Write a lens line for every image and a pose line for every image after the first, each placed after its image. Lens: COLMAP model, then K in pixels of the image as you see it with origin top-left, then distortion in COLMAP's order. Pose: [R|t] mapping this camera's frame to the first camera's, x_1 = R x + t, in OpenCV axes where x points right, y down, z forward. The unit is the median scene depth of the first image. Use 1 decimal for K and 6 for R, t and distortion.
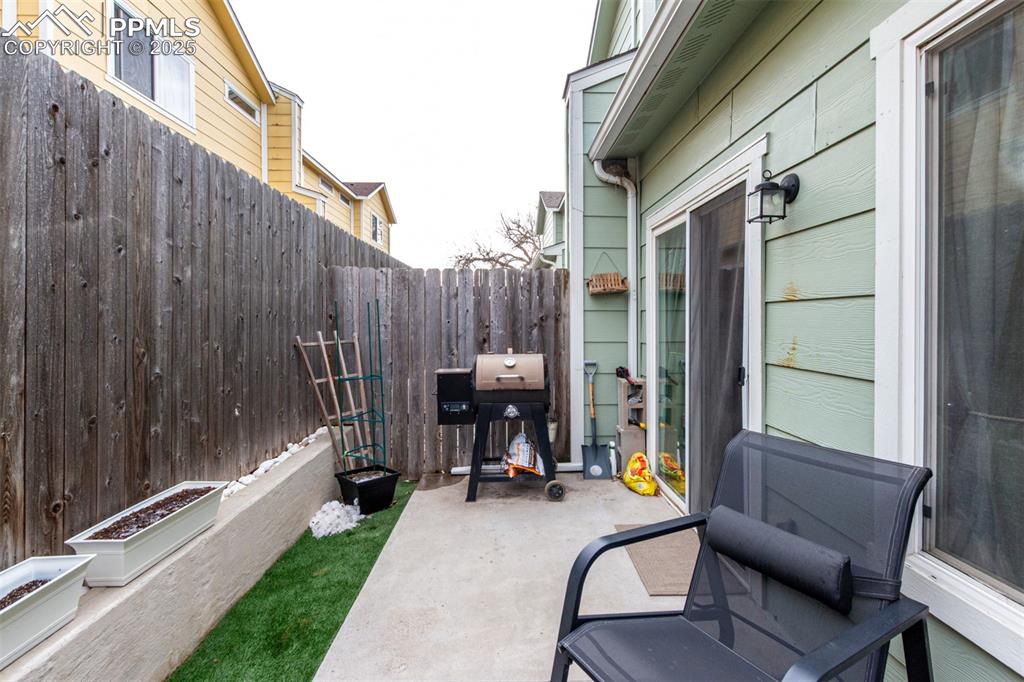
lens RADIAL K [[482.2, 0, 519.4], [0, 482.2, 320.7], [0, 0, 1]] dist [0.002963, -0.000327]
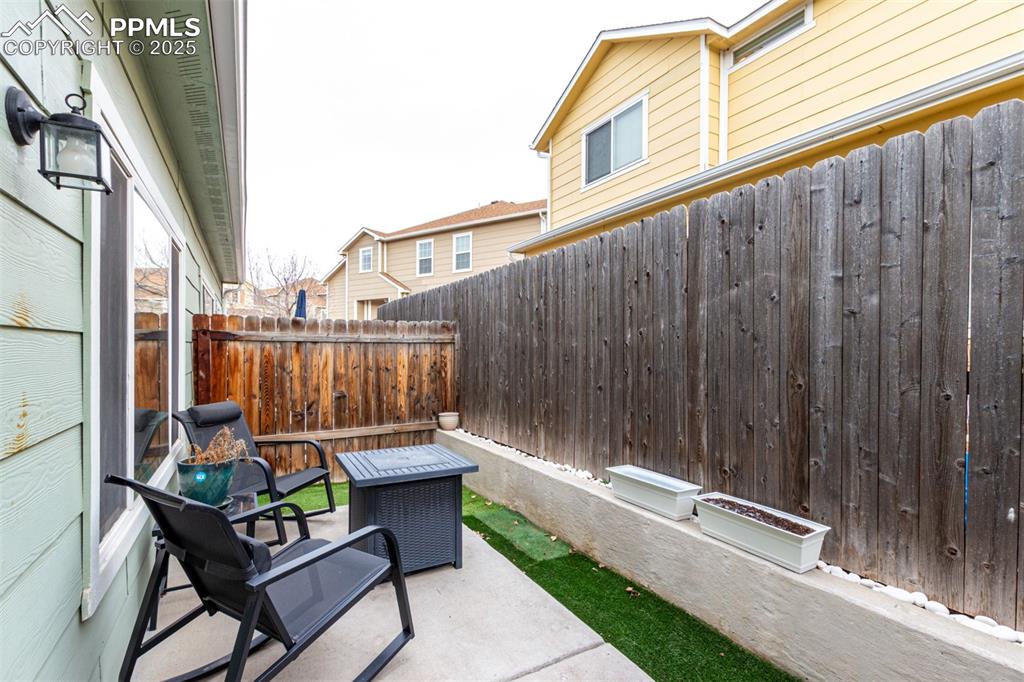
lens RADIAL K [[482.2, 0, 511.2], [0, 482.2, 347.0], [0, 0, 1]] dist [0.002963, -0.000327]
pose [[-0.893490, -0.001033, -0.449083, 0.321994], [-0.002439, 0.999994, 0.002552, -0.022266], [0.449077, 0.003376, -0.893487, 1.759081]]
